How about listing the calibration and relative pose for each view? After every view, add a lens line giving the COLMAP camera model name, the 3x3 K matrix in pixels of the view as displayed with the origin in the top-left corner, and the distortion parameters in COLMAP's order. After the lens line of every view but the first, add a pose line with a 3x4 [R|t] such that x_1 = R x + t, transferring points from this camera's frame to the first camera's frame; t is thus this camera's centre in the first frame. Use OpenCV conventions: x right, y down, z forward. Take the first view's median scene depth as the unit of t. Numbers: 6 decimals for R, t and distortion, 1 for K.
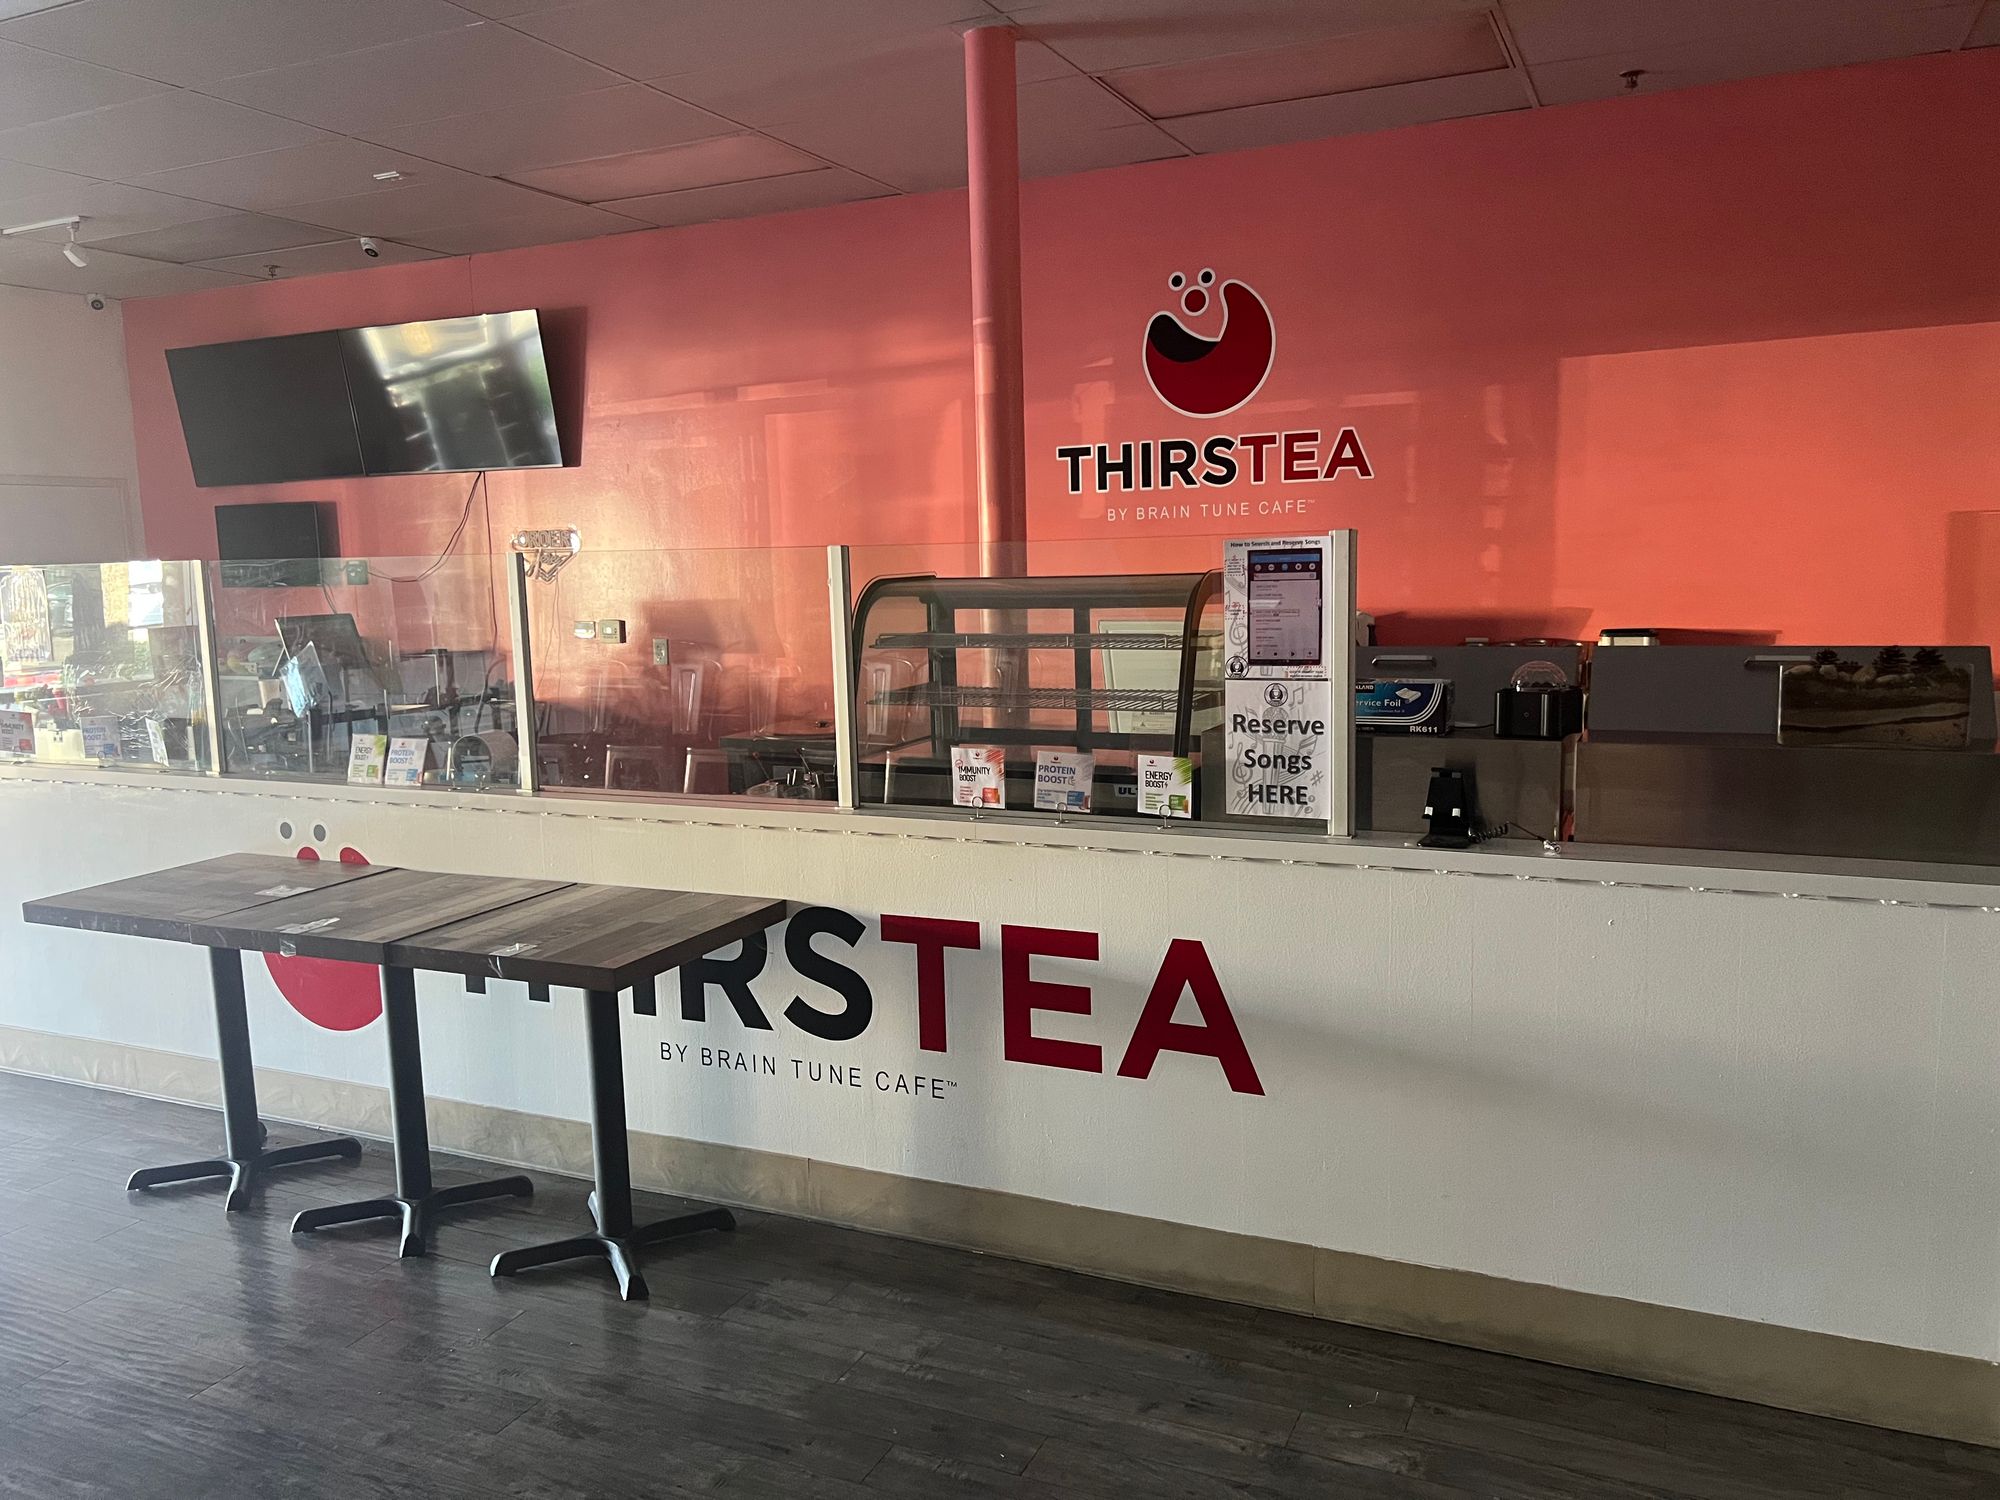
lens RADIAL K [[1500.8, 0, 1000.0], [0, 1500.8, 750.0], [0, 0, 1]] dist [0.167742, -0.517469]
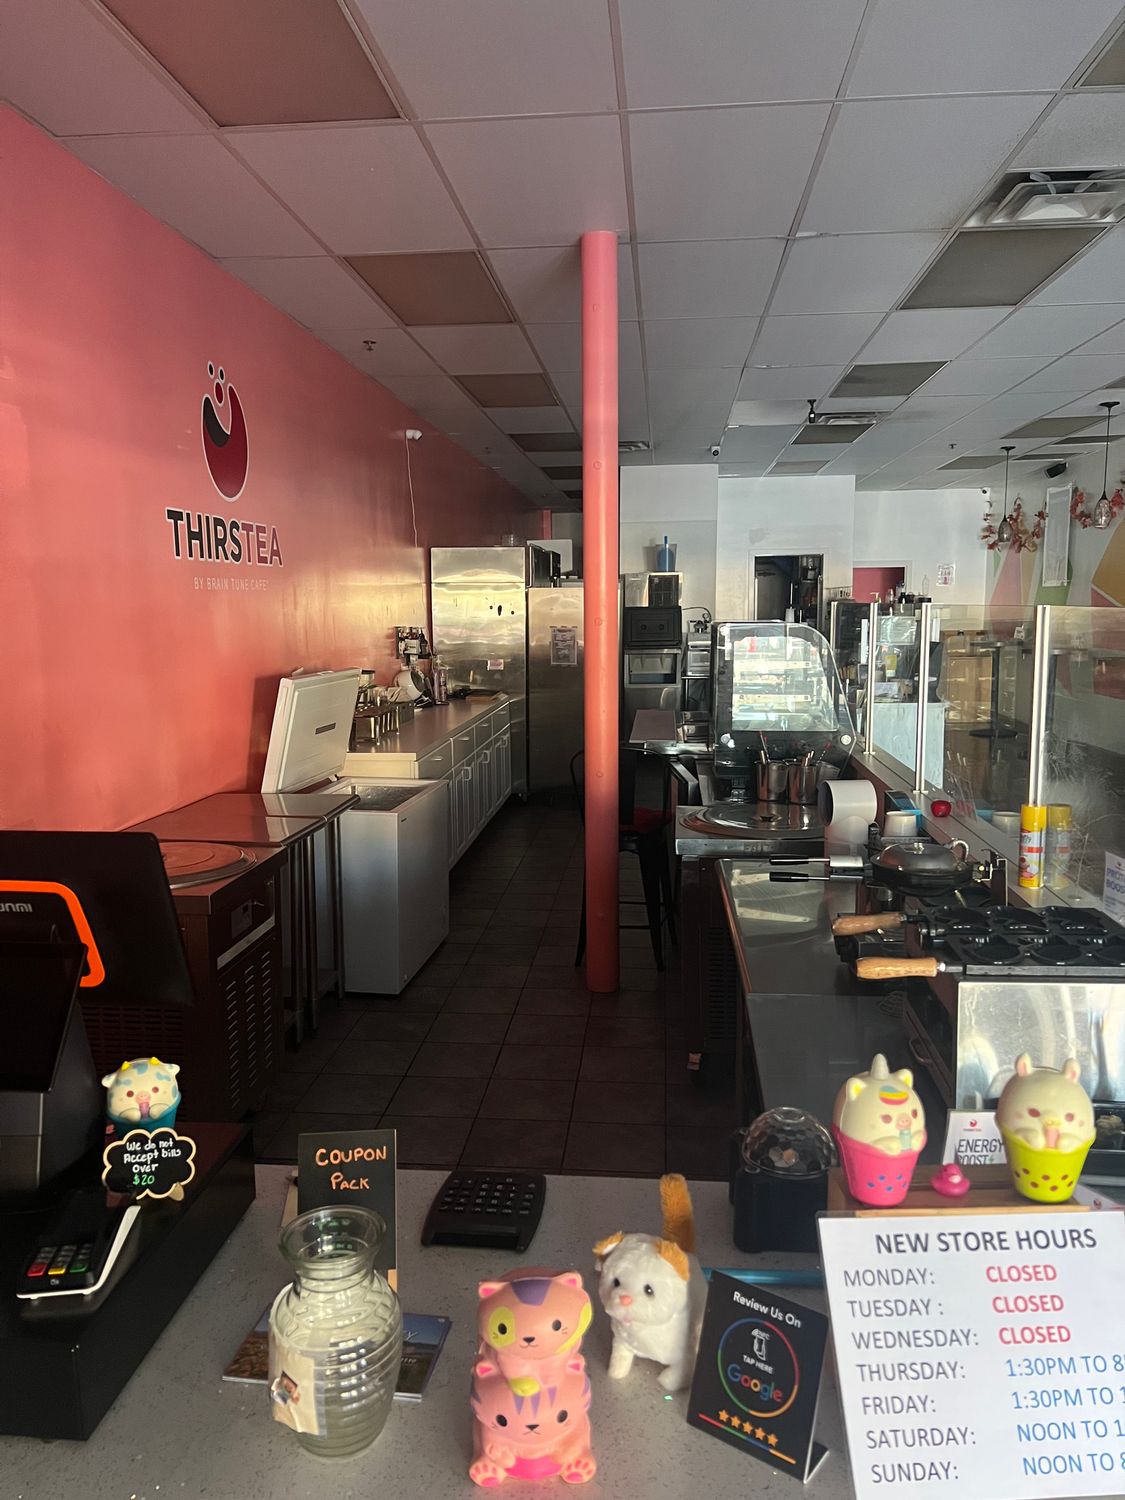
lens RADIAL K [[1125.6, 0, 562.5], [0, 1125.6, 750.0], [0, 0, 1]] dist [0.167742, -0.517469]
pose [[-0.330299, -0.090942, 0.939485, -2.805587], [0.145196, 0.978605, 0.145776, 0.344953], [-0.932642, 0.184559, -0.310028, 1.222828]]
